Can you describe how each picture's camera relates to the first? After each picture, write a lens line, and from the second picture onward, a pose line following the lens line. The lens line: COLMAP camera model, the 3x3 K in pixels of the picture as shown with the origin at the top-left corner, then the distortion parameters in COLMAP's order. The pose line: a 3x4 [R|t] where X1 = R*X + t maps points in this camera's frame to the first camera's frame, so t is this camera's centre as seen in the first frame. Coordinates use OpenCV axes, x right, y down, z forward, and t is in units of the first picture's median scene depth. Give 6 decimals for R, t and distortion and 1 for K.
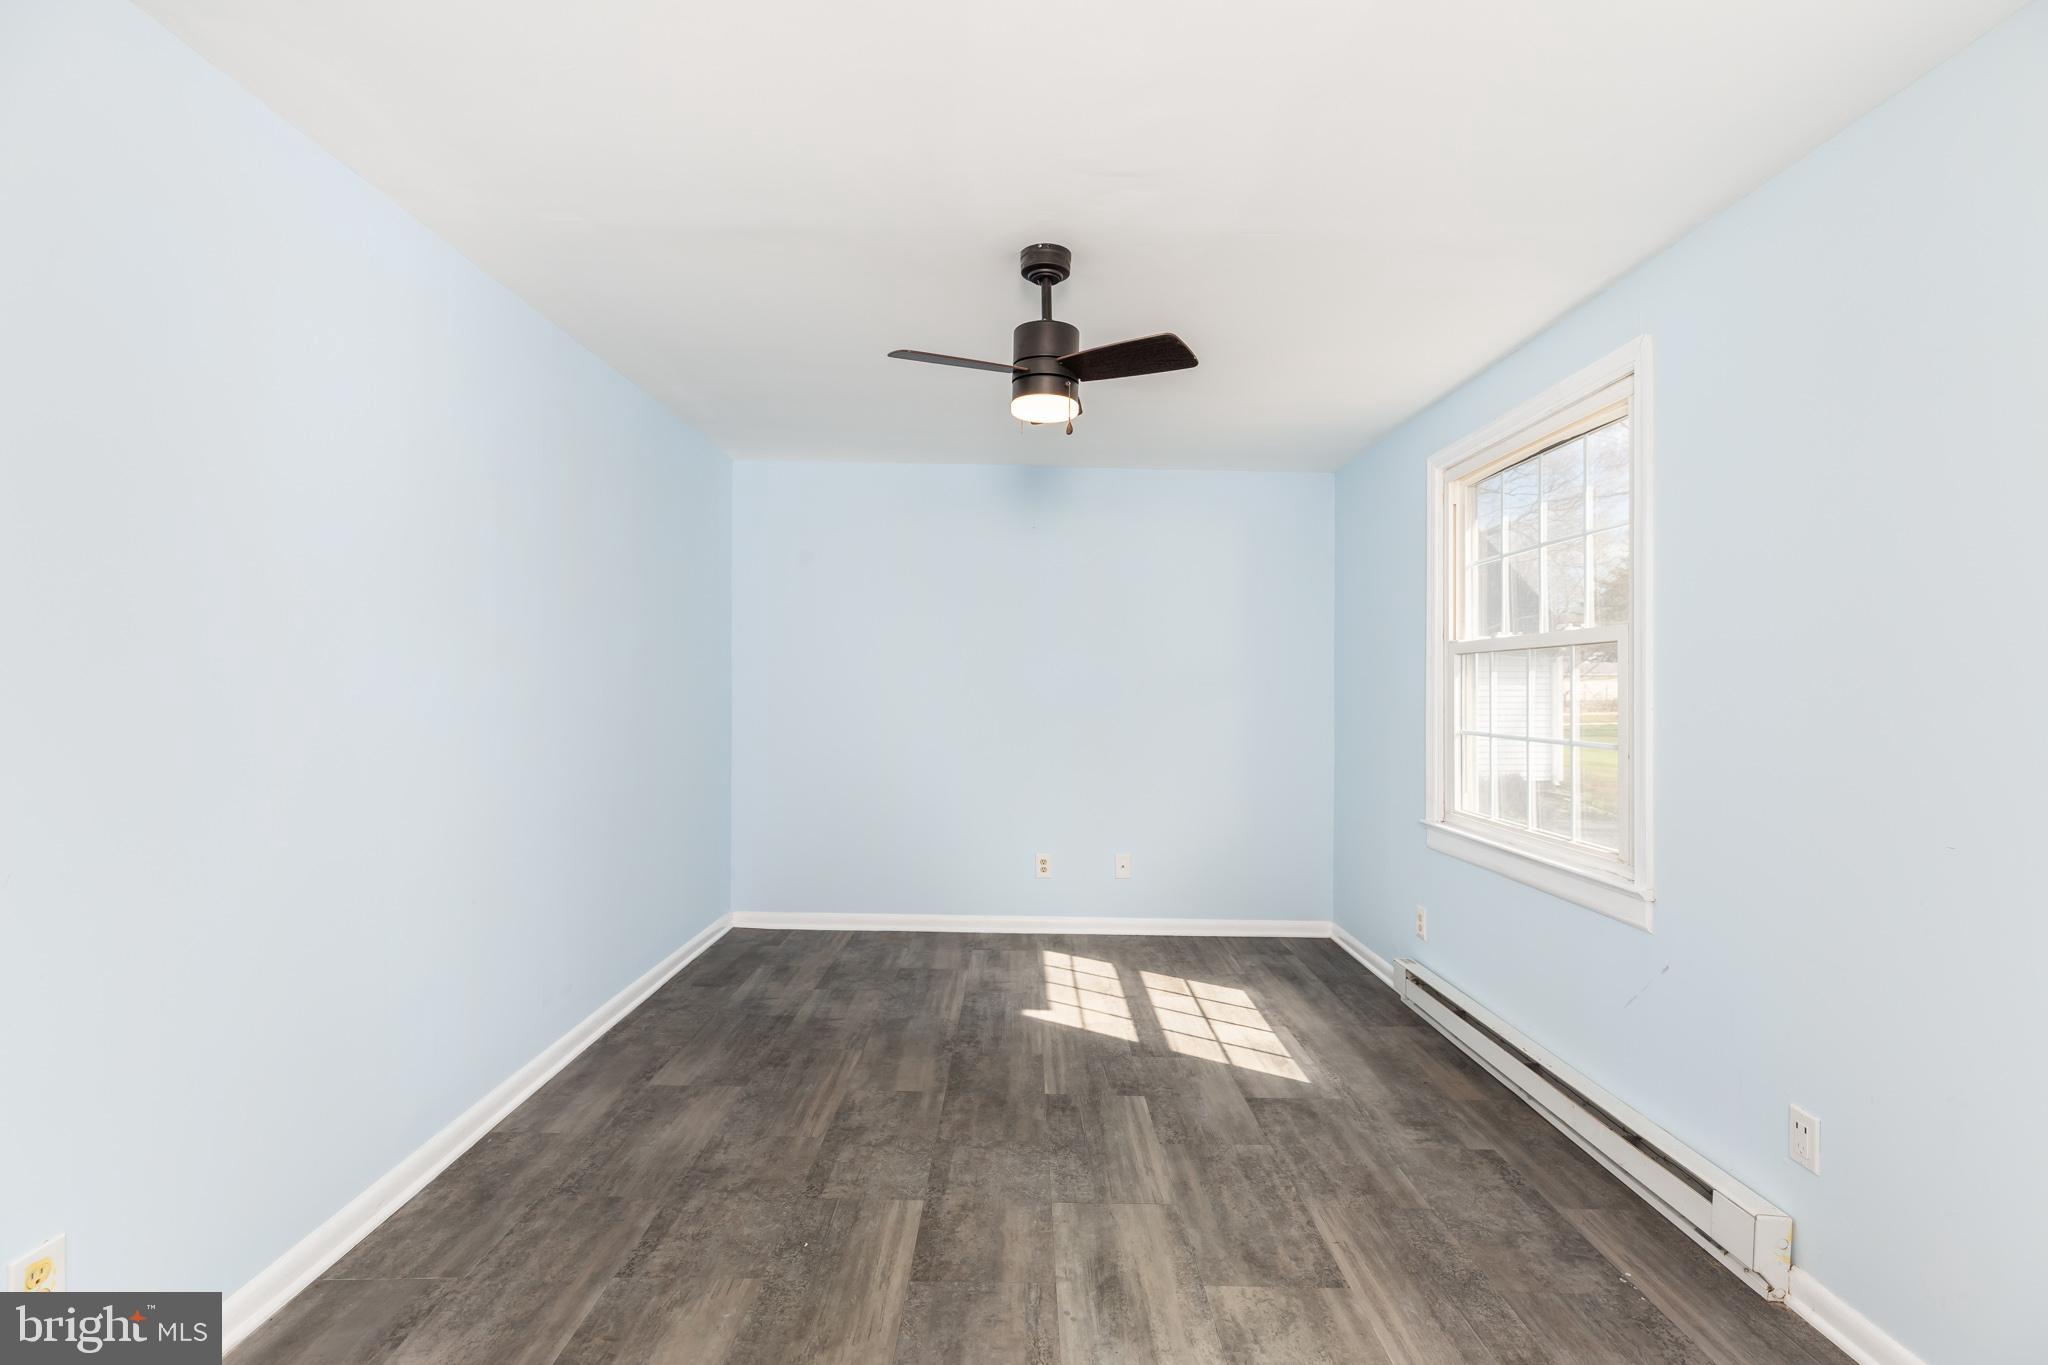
lens RADIAL K [[923.1, 0, 1020.5], [0, 923.1, 679.5], [0, 0, 1]] dist [-0.000961, -0.000411]
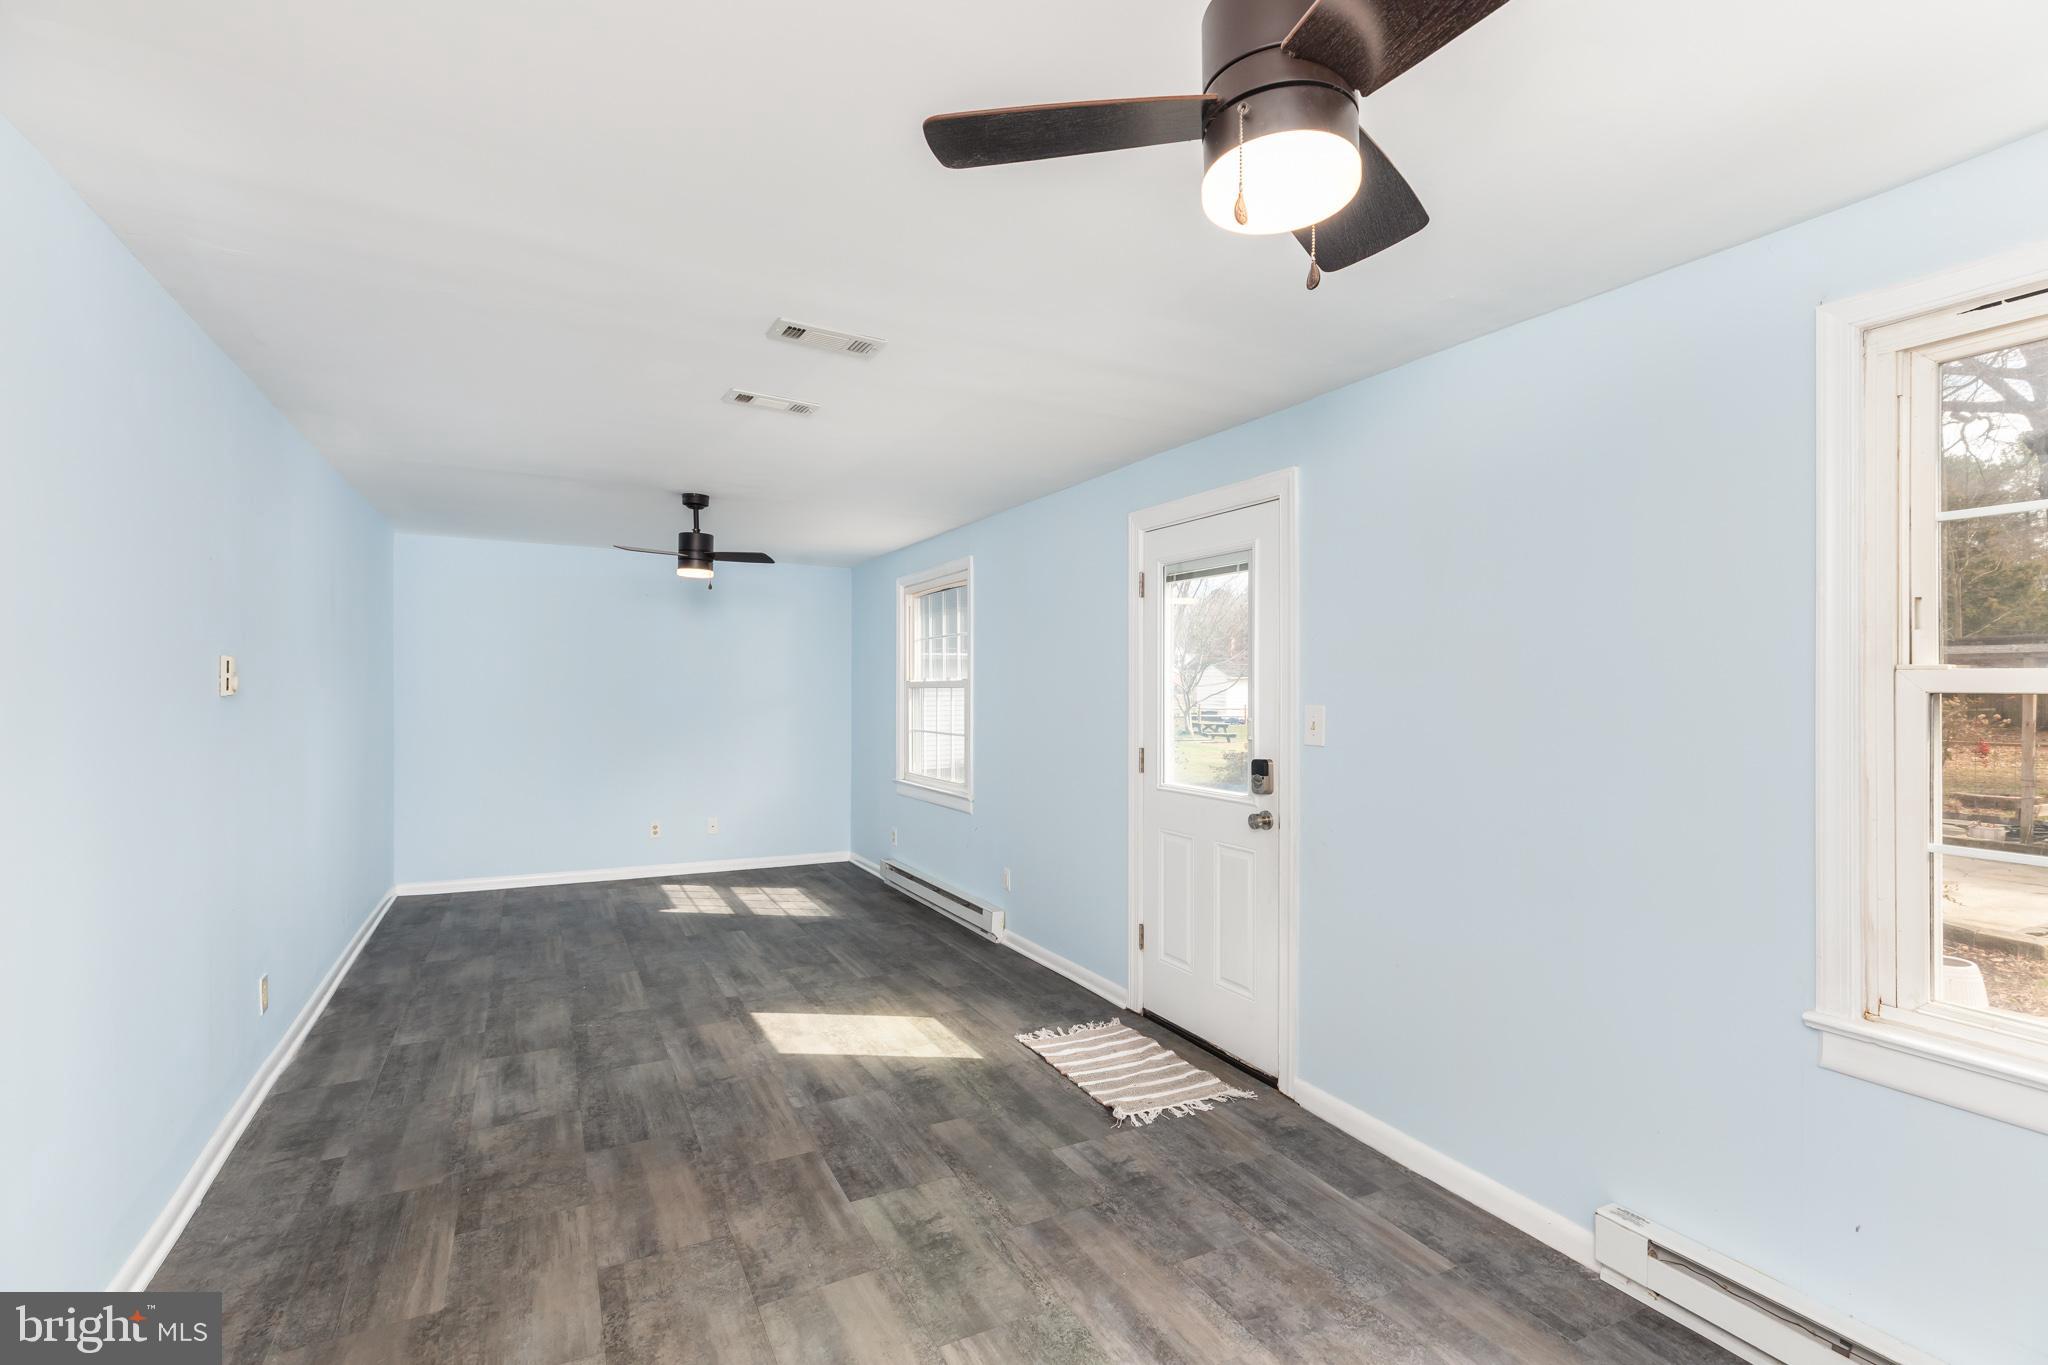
lens RADIAL K [[930.0, 0, 1030.5], [0, 930.0, 681.9], [0, 0, 1]] dist [0.000786, -0.000682]
pose [[0.882775, -0.002690, 0.469789, -0.283224], [0.002176, 0.999996, 0.001637, -0.061804], [-0.469791, -0.000422, 0.882777, -1.128505]]
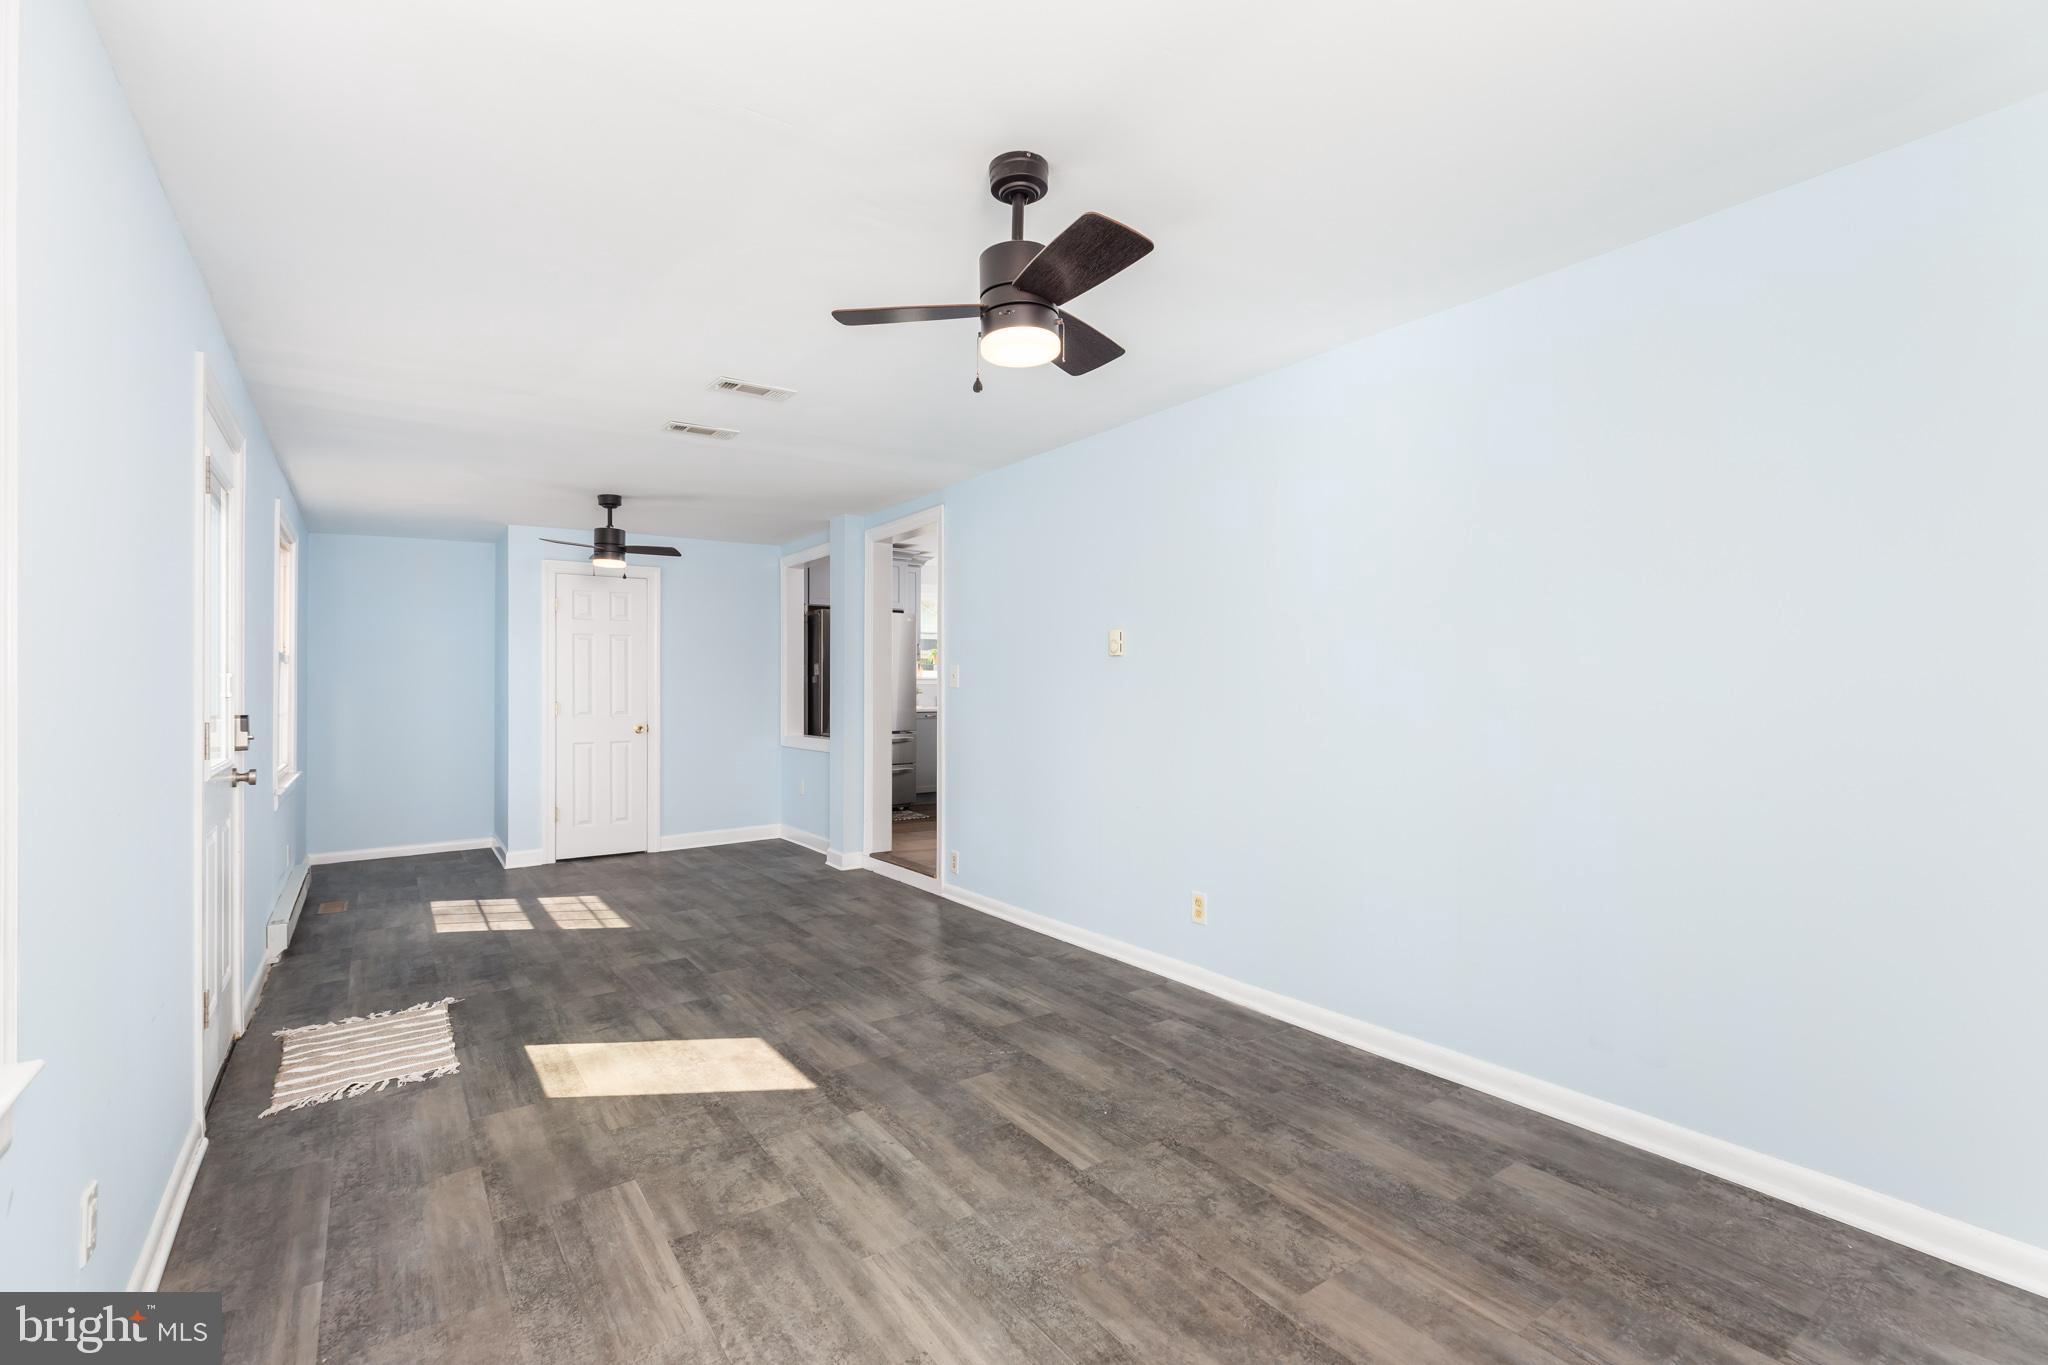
lens RADIAL K [[930.0, 0, 1030.5], [0, 930.0, 681.9], [0, 0, 1]] dist [0.000786, -0.000682]
pose [[-0.815932, -0.005901, -0.578118, 0.522505], [0.000890, 0.999934, -0.011463, 0.025157], [0.578147, -0.009867, -0.815873, 1.731972]]
